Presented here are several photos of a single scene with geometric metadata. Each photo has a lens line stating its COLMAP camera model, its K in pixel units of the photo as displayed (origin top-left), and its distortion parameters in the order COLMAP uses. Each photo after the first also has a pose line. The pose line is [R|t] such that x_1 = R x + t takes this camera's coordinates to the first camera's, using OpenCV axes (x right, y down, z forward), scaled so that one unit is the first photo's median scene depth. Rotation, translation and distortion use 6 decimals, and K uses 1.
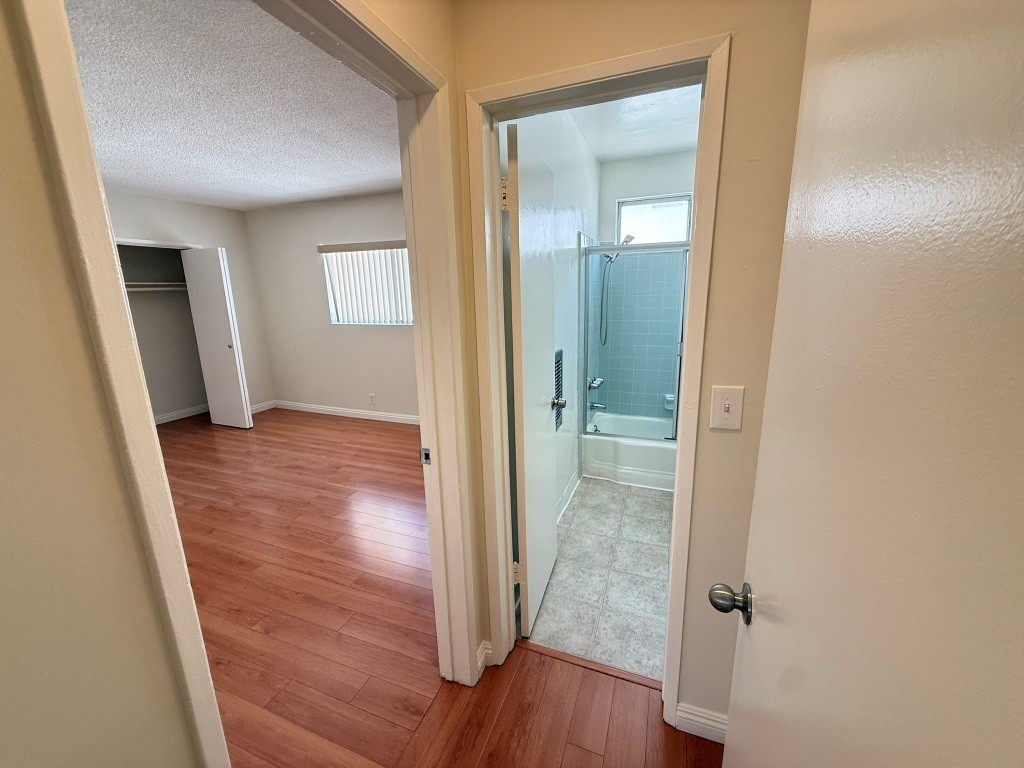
lens RADIAL K [[408.0, 0, 508.1], [0, 408.0, 384.4], [0, 0, 1]] dist [-0.000586, 0.000258]
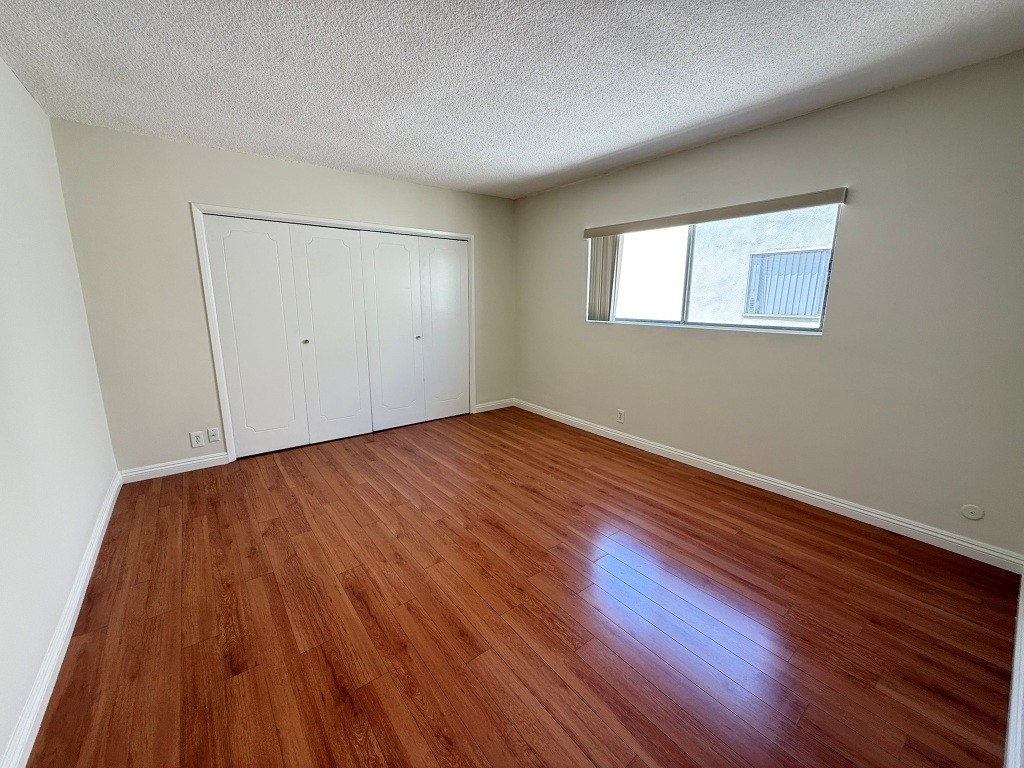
lens RADIAL K [[408.0, 0, 508.1], [0, 408.0, 384.4], [0, 0, 1]] dist [-0.000586, 0.000258]
pose [[0.860093, 0.128542, -0.493677, -0.159403], [-0.134274, 0.990653, 0.024007, -0.019489], [0.492149, 0.045639, 0.869314, 0.217990]]
